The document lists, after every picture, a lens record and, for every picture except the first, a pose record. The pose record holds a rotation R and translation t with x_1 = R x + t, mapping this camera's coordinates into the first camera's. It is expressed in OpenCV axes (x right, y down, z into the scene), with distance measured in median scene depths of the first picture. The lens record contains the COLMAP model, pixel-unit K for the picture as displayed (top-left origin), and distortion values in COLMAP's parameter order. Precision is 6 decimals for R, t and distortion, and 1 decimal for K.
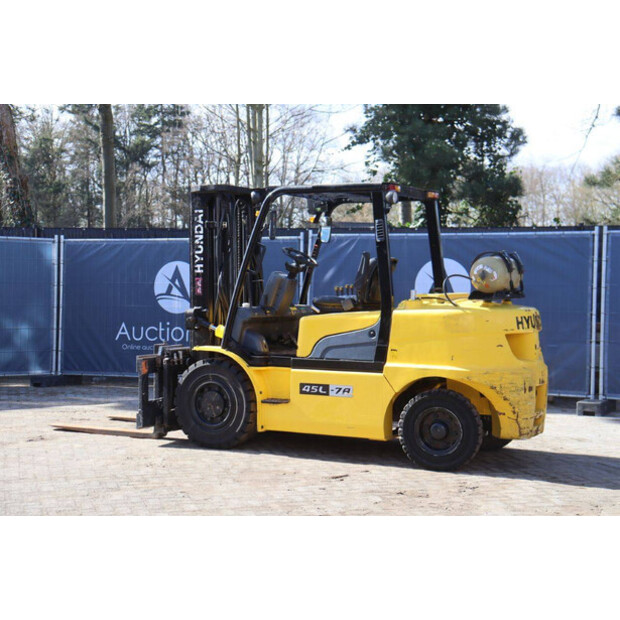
lens RADIAL K [[1155.2, 0, 310.2], [0, 1155.2, 298.8], [0, 0, 1]] dist [0.253910, 0.000000]
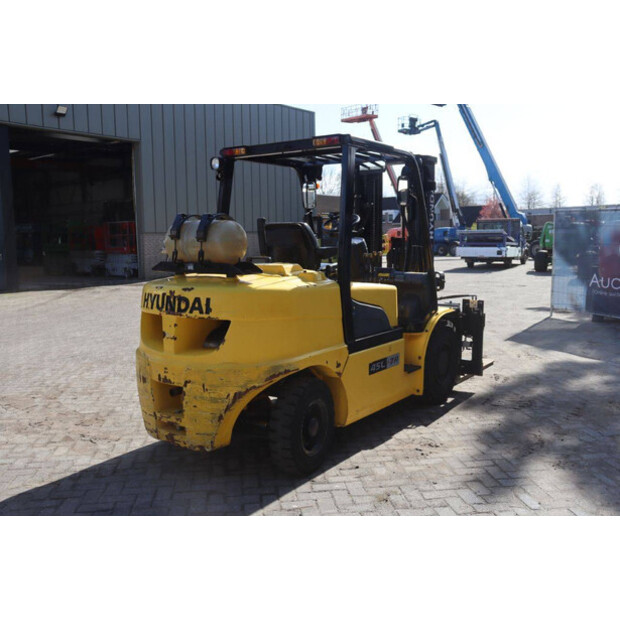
lens RADIAL K [[608.5, 0, 306.9], [0, 608.5, 311.0], [0, 0, 1]] dist [-0.037813, 0.000000]
pose [[-0.174452, 0.118042, -0.977565, 0.553449], [-0.016464, 0.992300, 0.122759, -0.025801], [0.984528, 0.037510, -0.171165, 1.116817]]
